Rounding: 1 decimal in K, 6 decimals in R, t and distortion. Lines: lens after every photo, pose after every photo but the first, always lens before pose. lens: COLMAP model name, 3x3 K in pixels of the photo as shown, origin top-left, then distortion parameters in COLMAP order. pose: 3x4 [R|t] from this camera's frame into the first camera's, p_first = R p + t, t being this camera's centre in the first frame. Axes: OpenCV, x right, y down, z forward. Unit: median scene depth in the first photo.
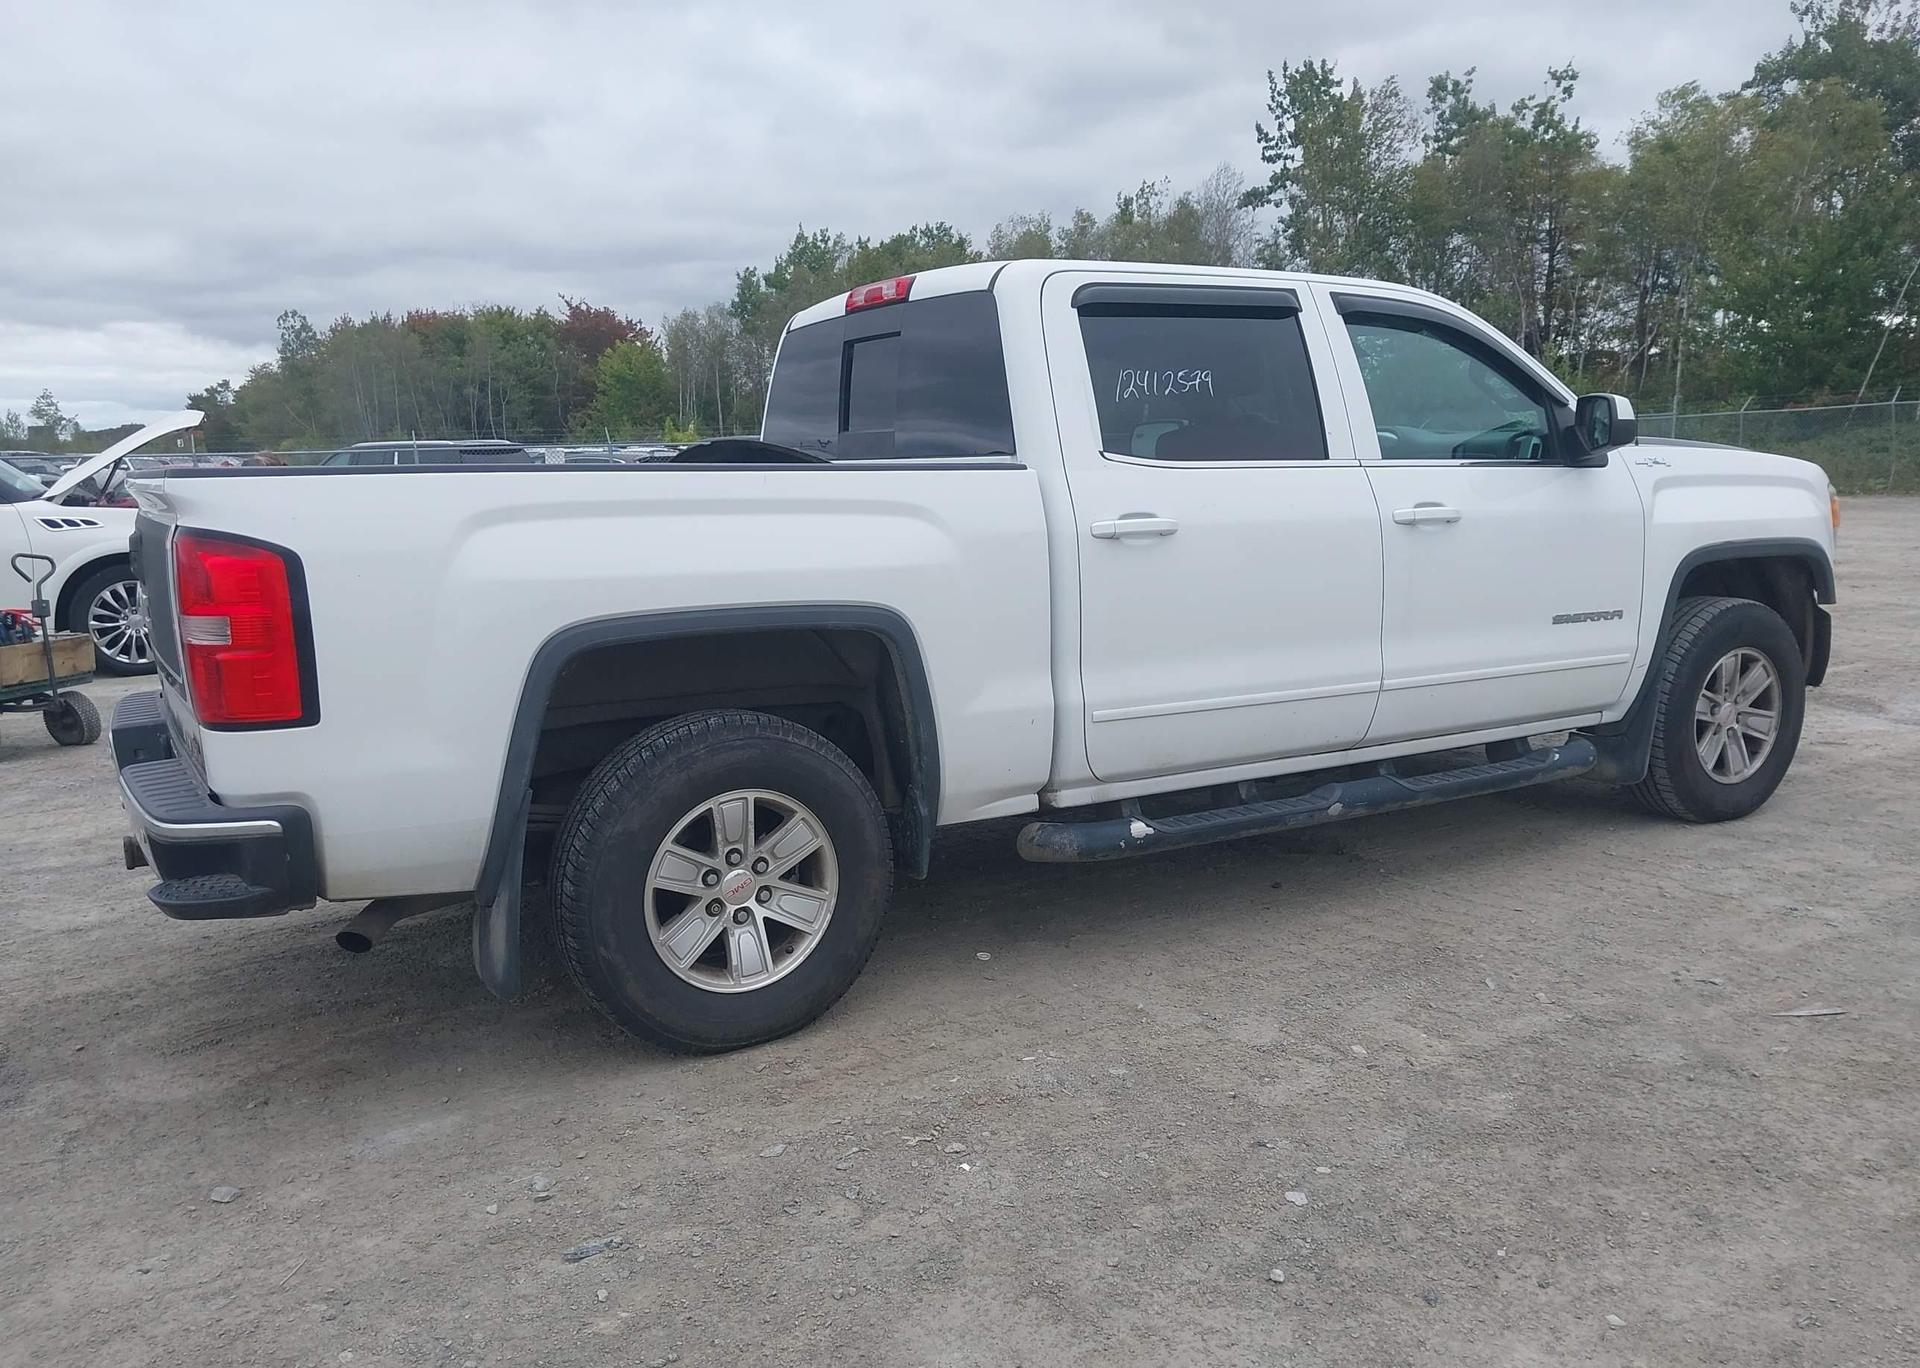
lens RADIAL K [[1523.5, 0, 952.7], [0, 1523.5, 682.6], [0, 0, 1]] dist [0.058644, -0.096064]
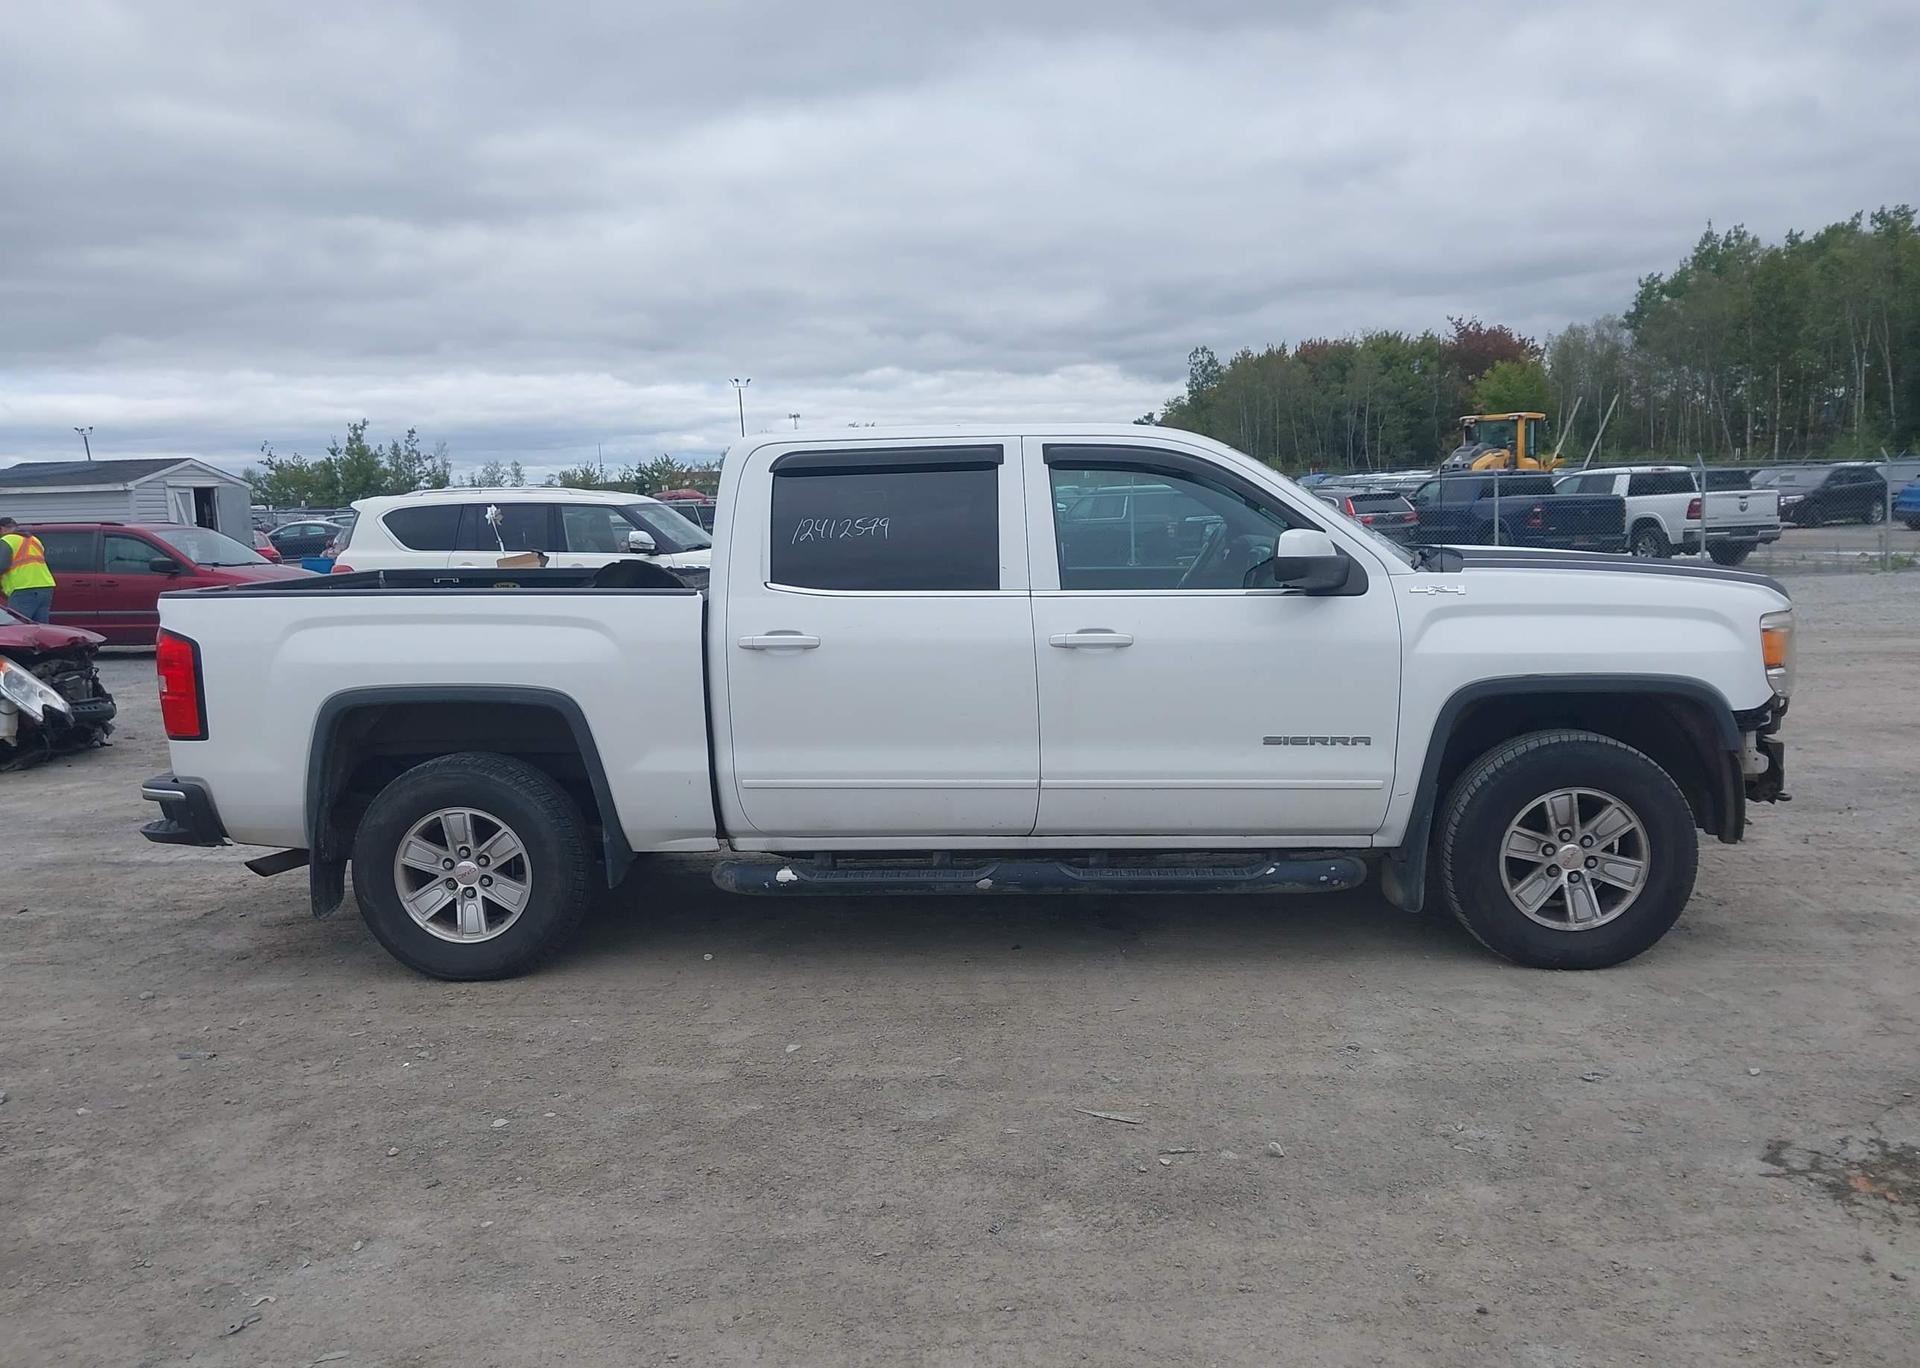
lens RADIAL K [[1523.5, 0, 952.7], [0, 1523.5, 682.6], [0, 0, 1]] dist [0.058644, -0.096064]
pose [[0.832272, 0.068462, -0.550124, 0.829797], [-0.074378, 0.997163, 0.011570, -0.081049], [0.549355, 0.031288, 0.835003, -0.000073]]
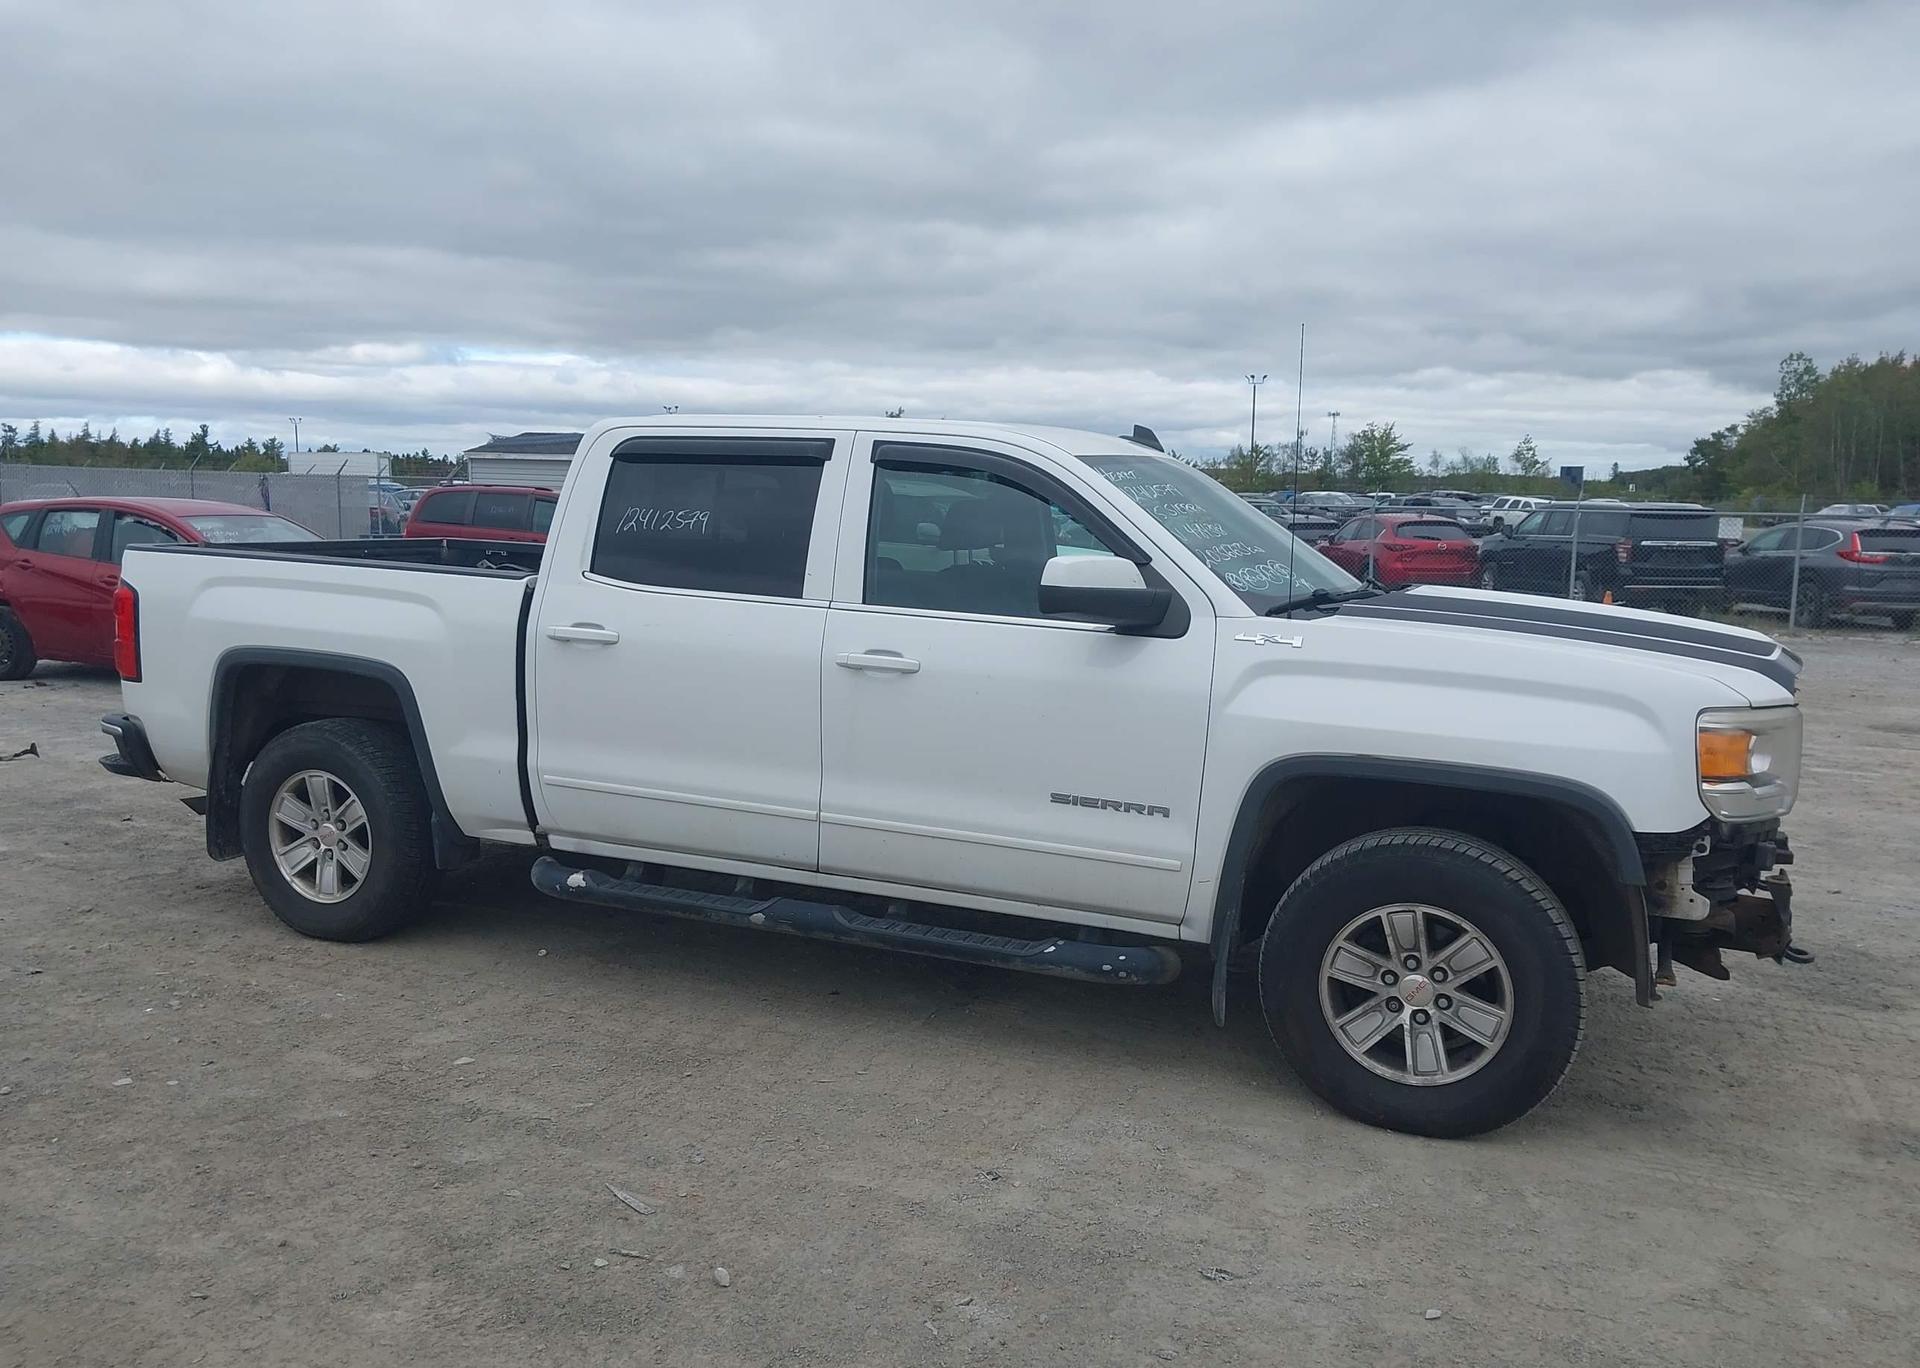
lens RADIAL K [[1523.5, 0, 952.7], [0, 1523.5, 682.6], [0, 0, 1]] dist [0.058644, -0.096064]
pose [[0.590533, 0.138212, -0.795090, 1.116025], [-0.158246, 0.985930, 0.053853, -0.154611], [0.791347, 0.094018, 0.604095, 0.425828]]
